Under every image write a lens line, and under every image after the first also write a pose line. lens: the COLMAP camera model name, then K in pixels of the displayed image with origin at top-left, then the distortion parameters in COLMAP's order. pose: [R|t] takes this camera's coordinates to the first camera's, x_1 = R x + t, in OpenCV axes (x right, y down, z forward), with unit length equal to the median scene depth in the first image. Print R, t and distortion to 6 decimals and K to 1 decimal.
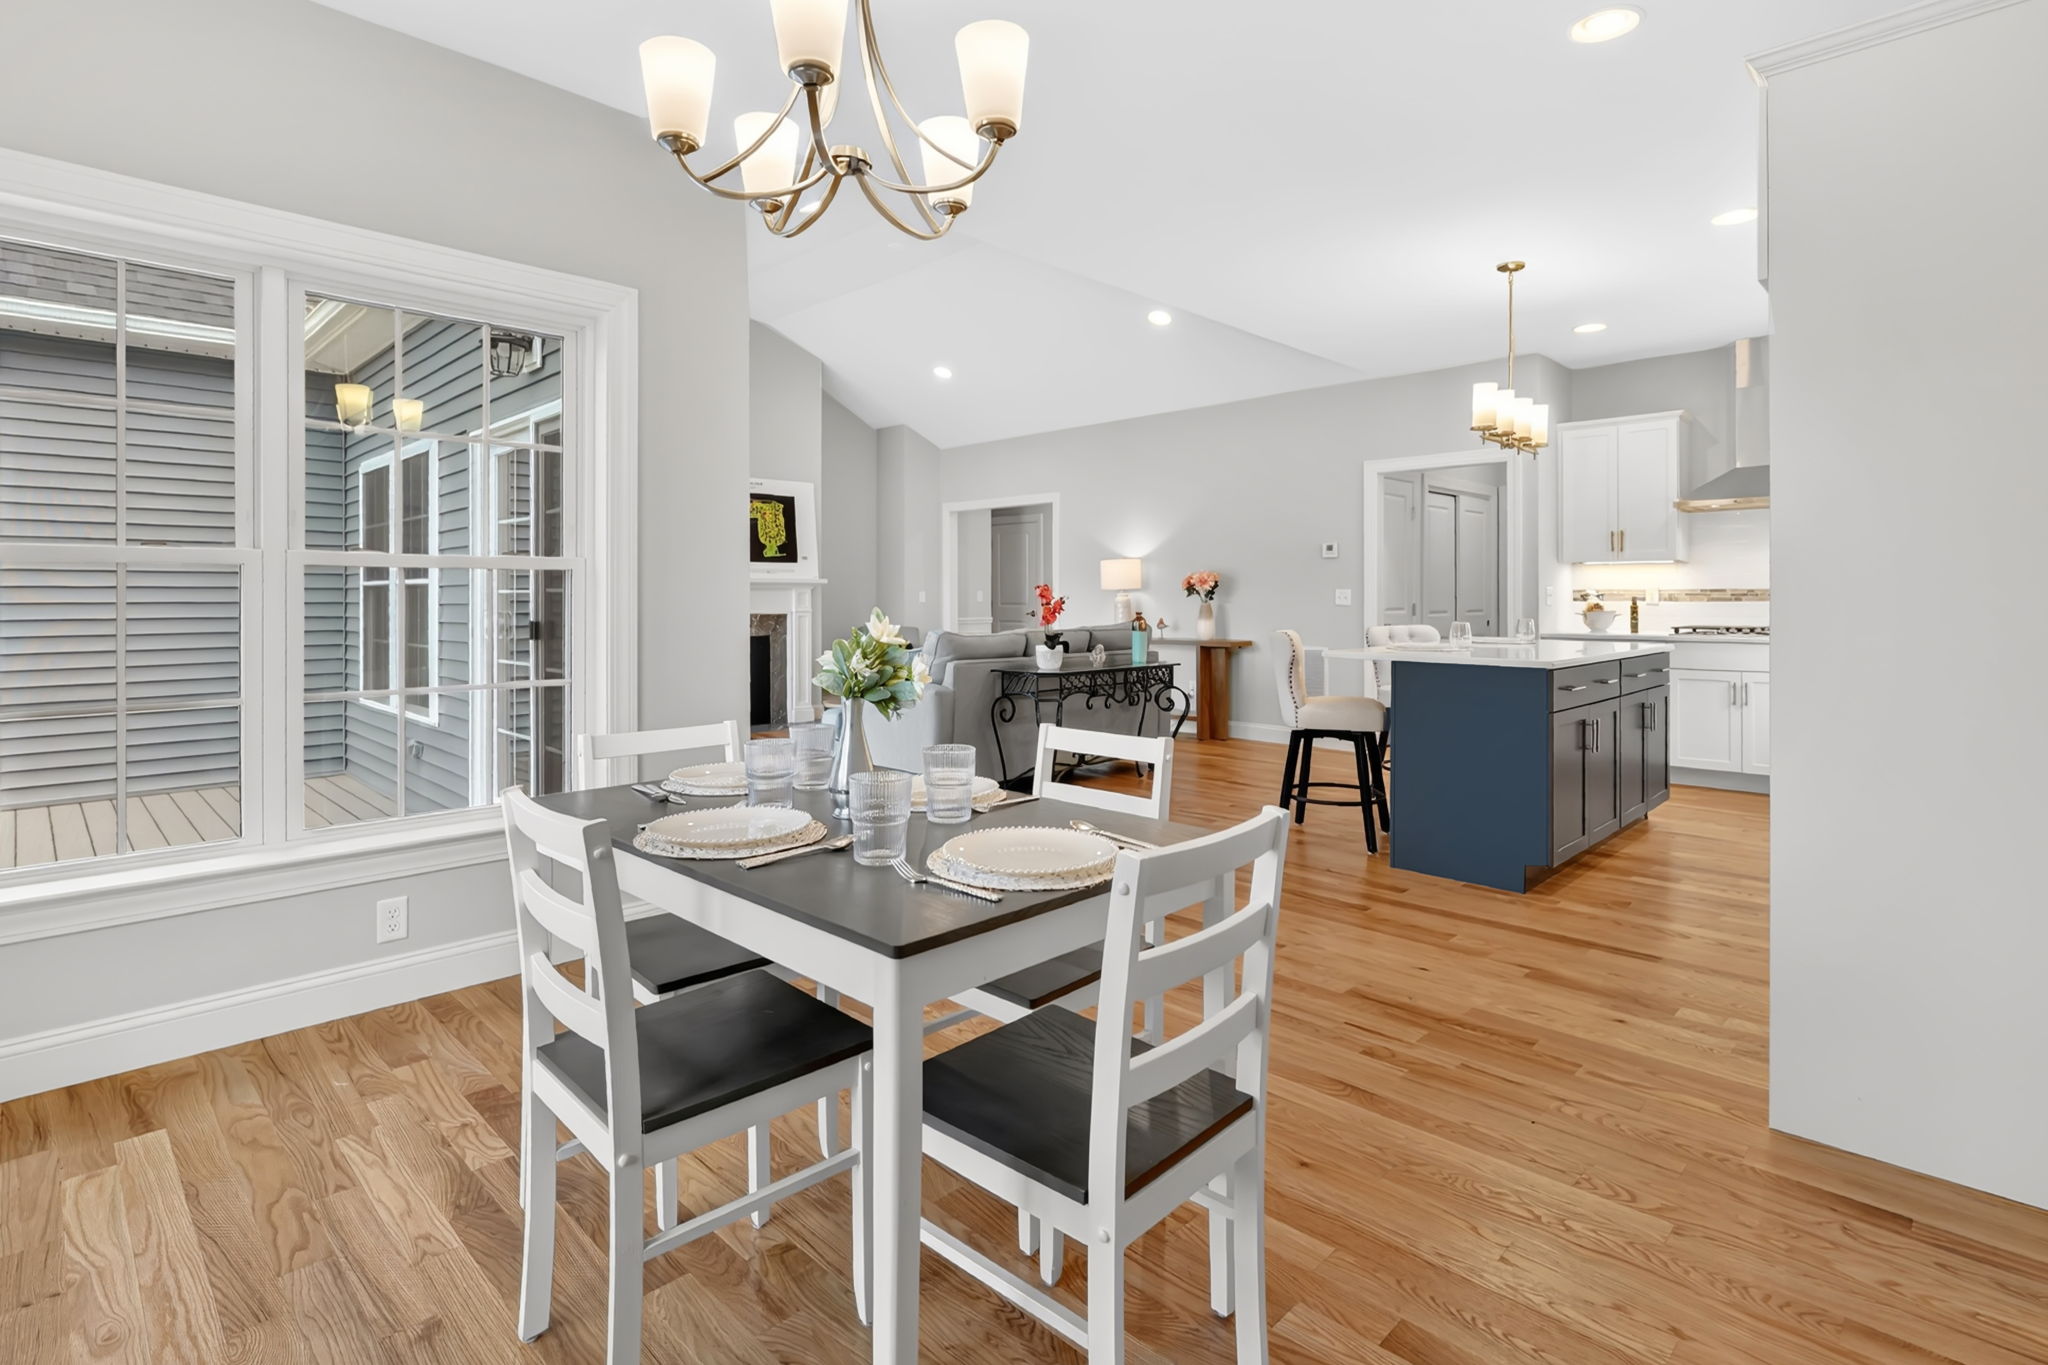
lens RADIAL K [[987.3, 0, 1001.5], [0, 987.3, 593.4], [0, 0, 1]] dist [-0.001559, 0.000875]
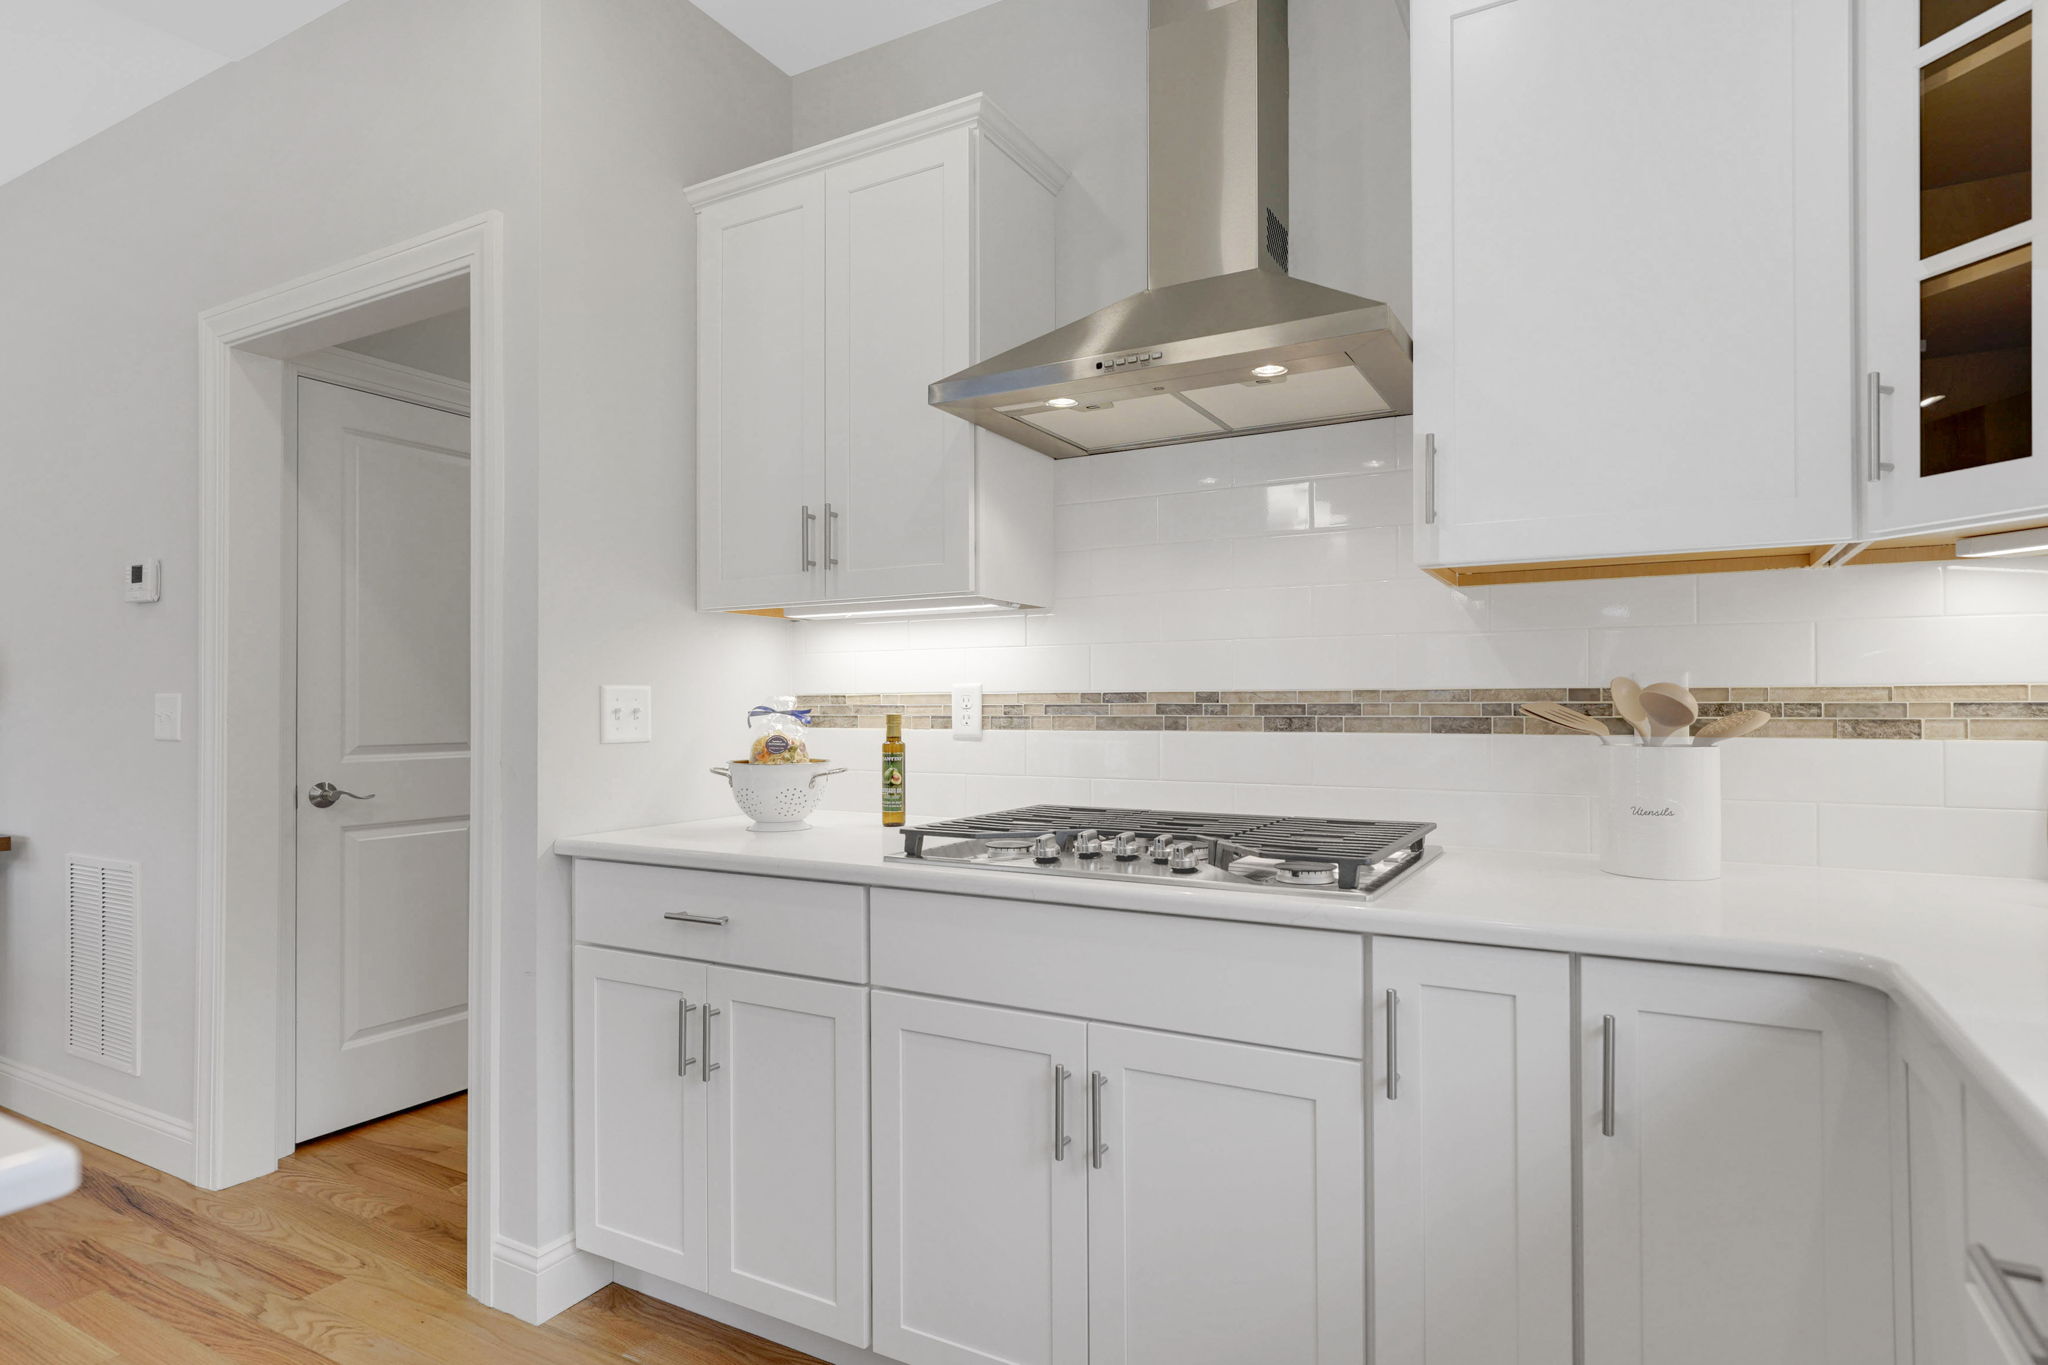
lens RADIAL K [[987.3, 0, 1030.8], [0, 987.3, 681.3], [0, 0, 1]] dist [-0.001559, 0.000875]
pose [[0.971185, -0.000804, 0.238324, 0.614454], [0.003530, 0.999933, -0.011015, -0.004001], [-0.238299, 0.011539, 0.971123, 0.684064]]
